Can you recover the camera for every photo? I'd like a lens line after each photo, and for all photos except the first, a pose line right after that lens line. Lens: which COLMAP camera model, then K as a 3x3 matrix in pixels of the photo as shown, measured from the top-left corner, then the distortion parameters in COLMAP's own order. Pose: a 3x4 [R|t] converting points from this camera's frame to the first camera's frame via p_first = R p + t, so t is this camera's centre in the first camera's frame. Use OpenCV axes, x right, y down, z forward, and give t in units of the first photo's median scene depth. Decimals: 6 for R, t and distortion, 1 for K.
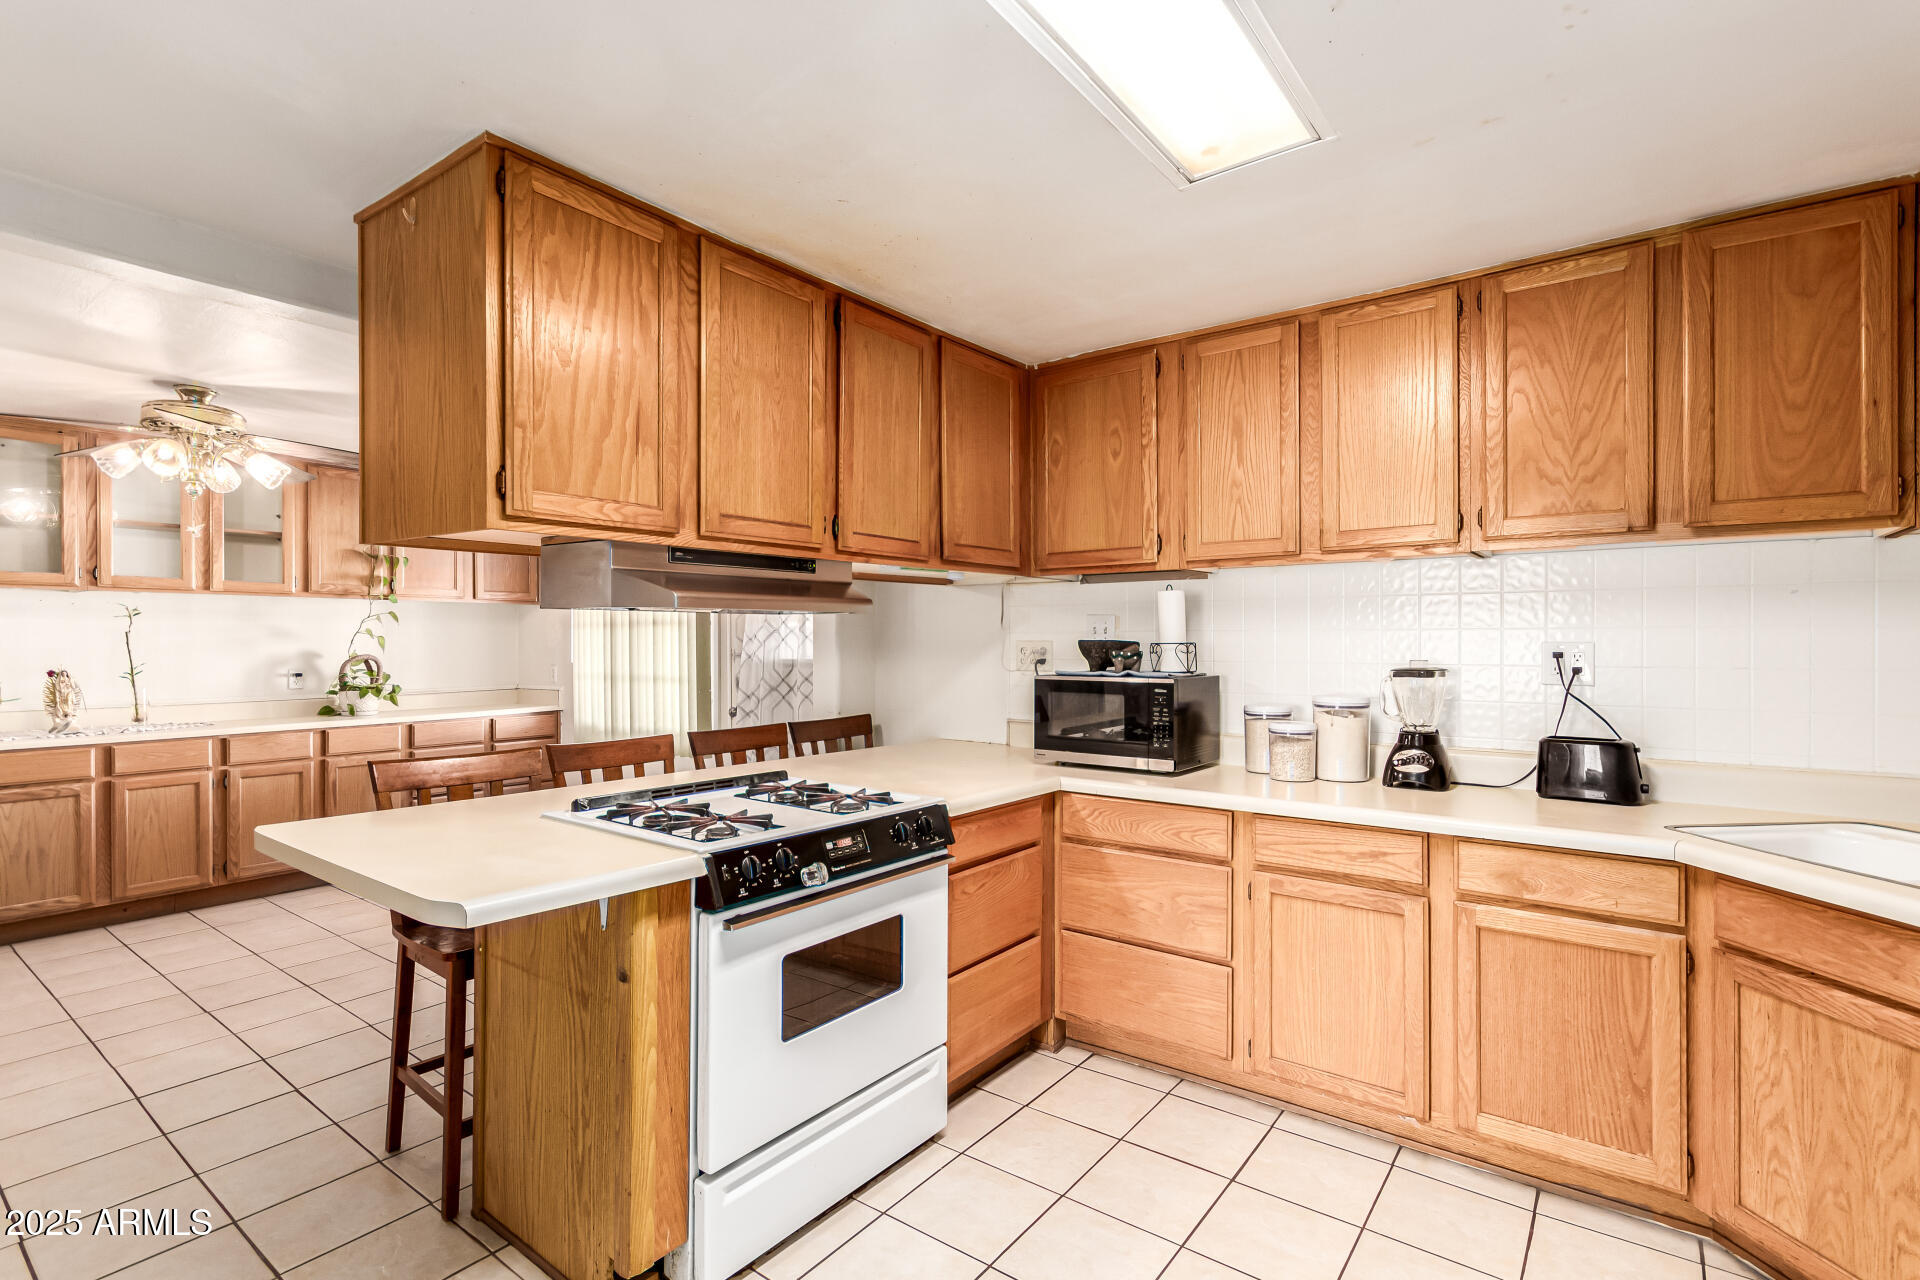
lens RADIAL K [[907.4, 0, 954.3], [0, 907.4, 640.3], [0, 0, 1]] dist [0.008033, 0.002809]
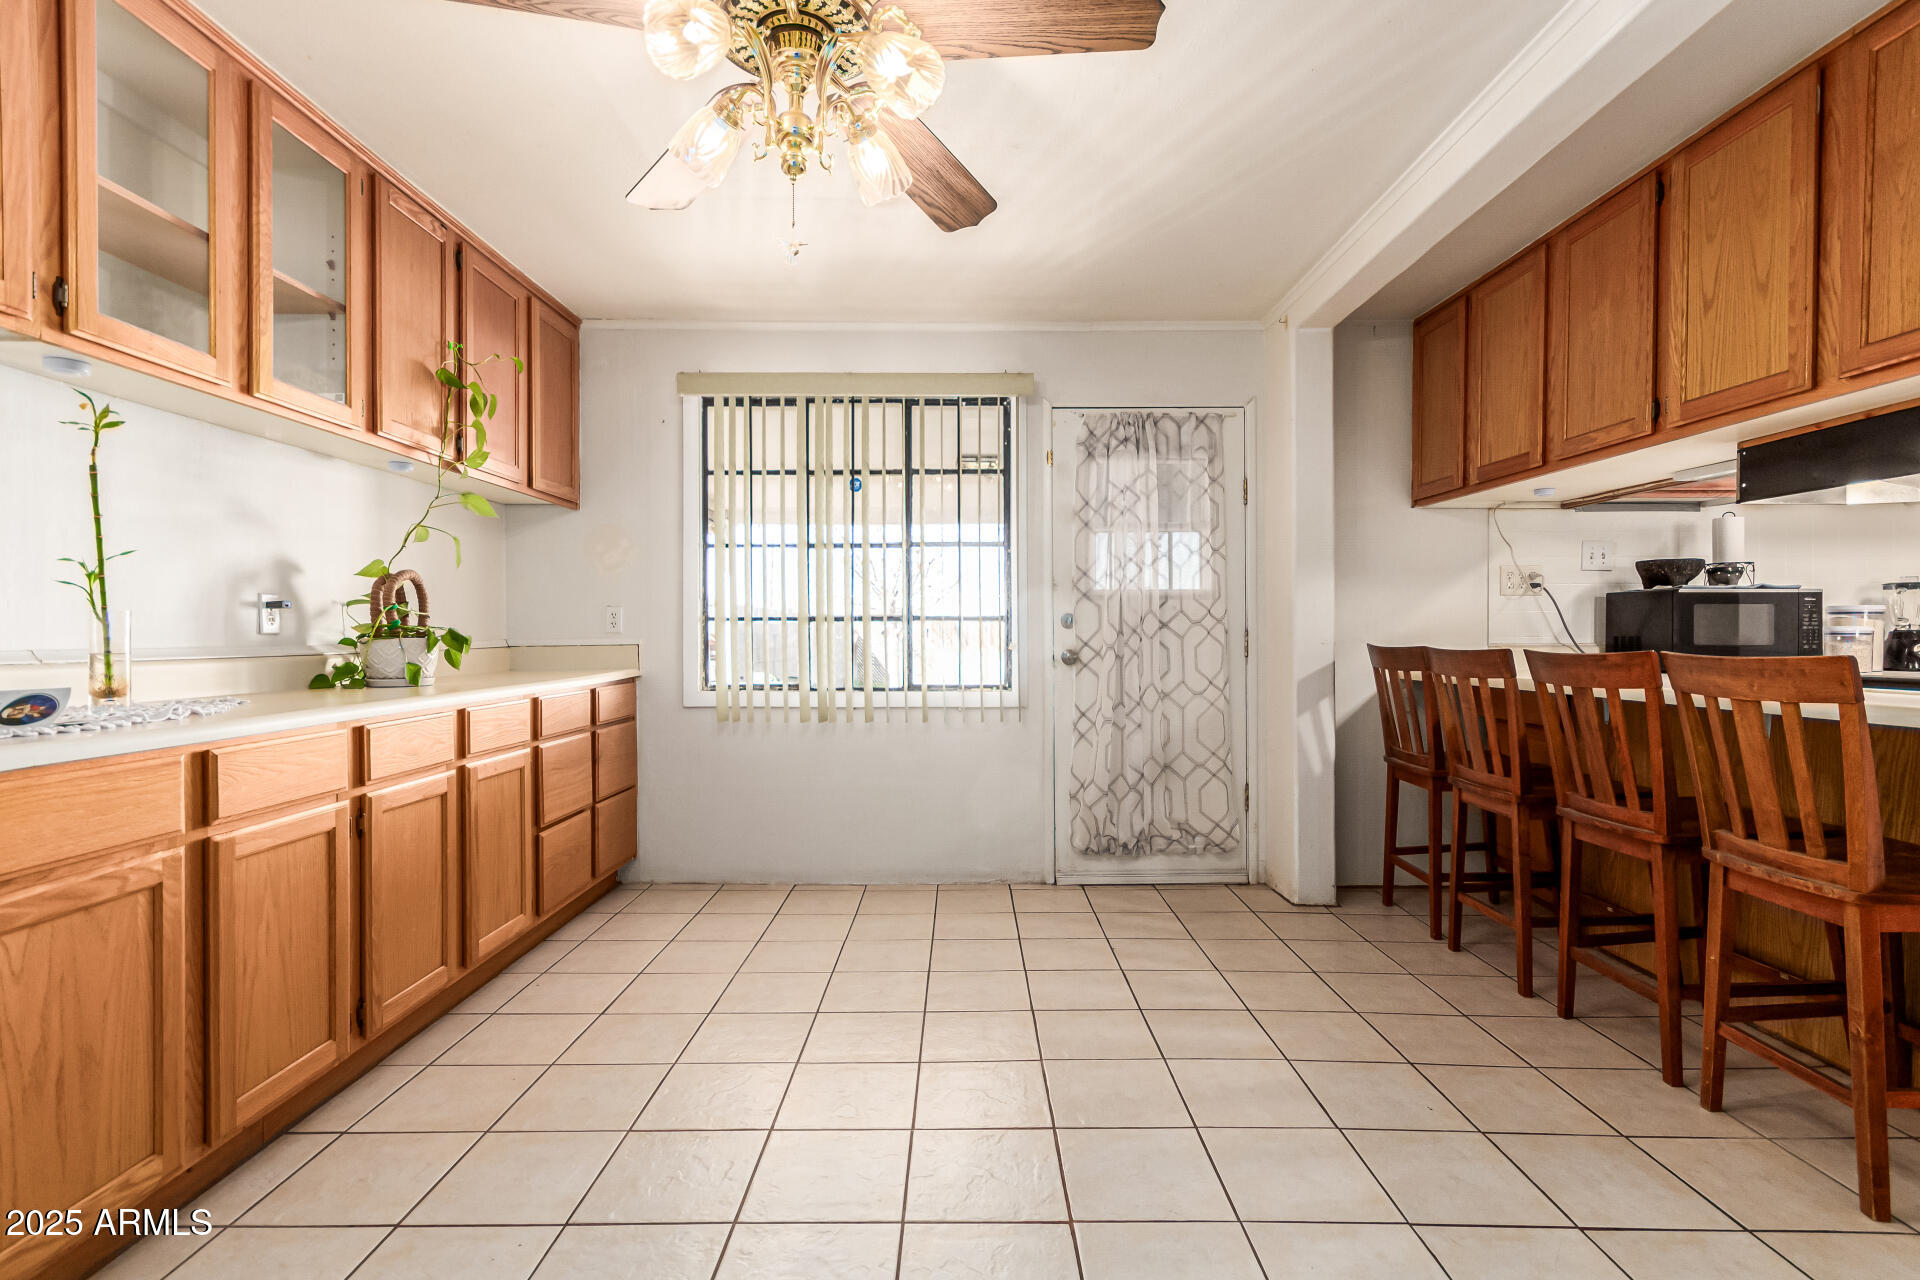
lens RADIAL K [[907.4, 0, 968.7], [0, 907.4, 634.7], [0, 0, 1]] dist [0.008033, 0.002809]
pose [[0.794399, -0.002444, 0.607391, -0.958104], [0.001643, 0.999997, 0.001874, 0.070173], [-0.607394, -0.000491, 0.794401, 0.526012]]
